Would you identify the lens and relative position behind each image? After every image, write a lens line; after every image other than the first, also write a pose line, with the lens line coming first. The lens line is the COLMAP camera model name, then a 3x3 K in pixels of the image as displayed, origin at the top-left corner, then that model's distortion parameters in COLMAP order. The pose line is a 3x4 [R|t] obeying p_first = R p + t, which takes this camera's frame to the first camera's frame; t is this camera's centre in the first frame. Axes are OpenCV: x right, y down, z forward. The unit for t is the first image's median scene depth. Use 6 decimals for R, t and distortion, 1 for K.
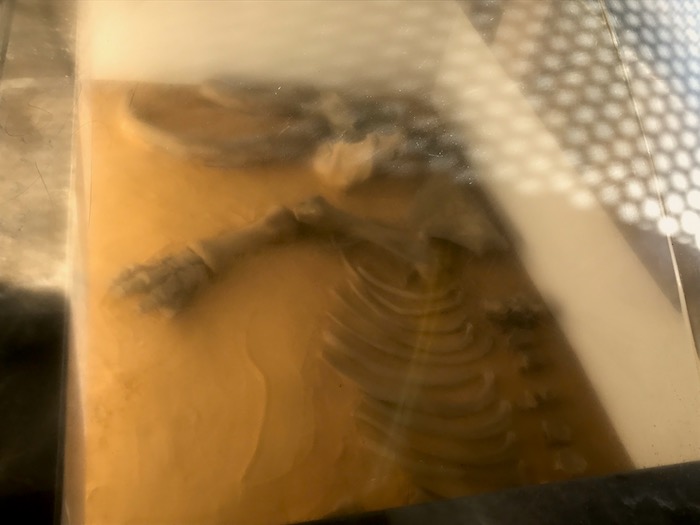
lens RADIAL K [[689.0, 0, 350.0], [0, 689.0, 262.5], [0, 0, 1]] dist [0.010168, -0.000746]
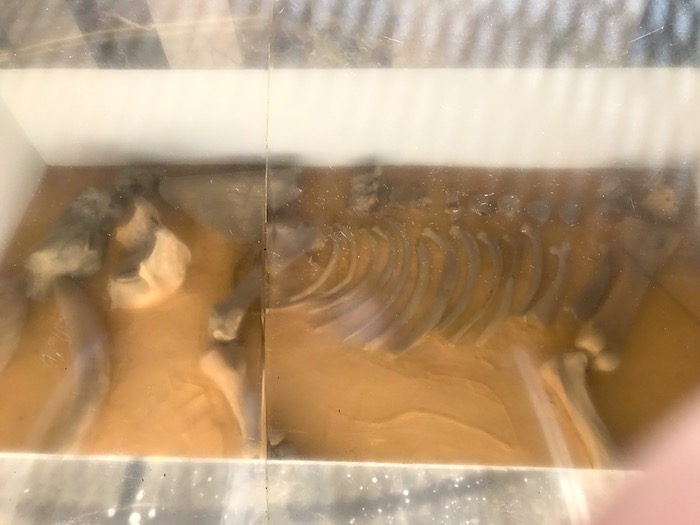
lens RADIAL K [[570.8, 0, 350.0], [0, 570.8, 262.5], [0, 0, 1]] dist [0.000691, 0.002220]
pose [[0.258596, -0.889380, 0.377002, -0.255553], [0.726409, 0.436302, 0.531009, -0.438254], [-0.636756, 0.136541, 0.758880, 0.323427]]
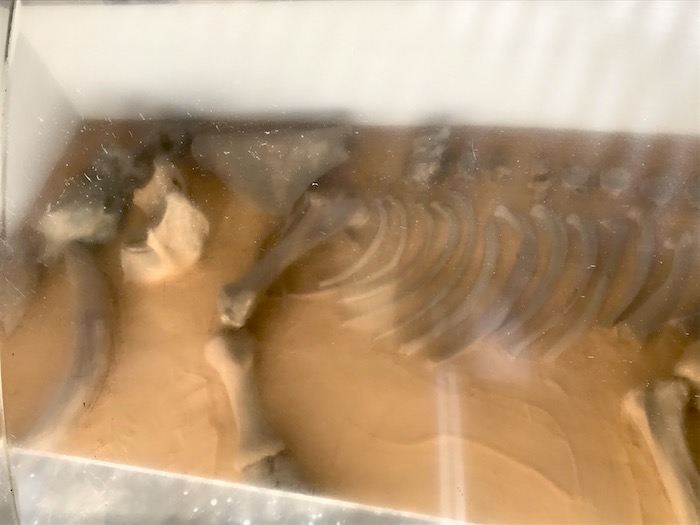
lens RADIAL K [[689.0, 0, 350.0], [0, 689.0, 262.5], [0, 0, 1]] dist [0.010168, -0.000746]
pose [[0.381243, -0.877527, 0.290860, -0.211990], [0.794659, 0.471839, 0.381948, -0.325798], [-0.472409, 0.085519, 0.877221, 0.263537]]
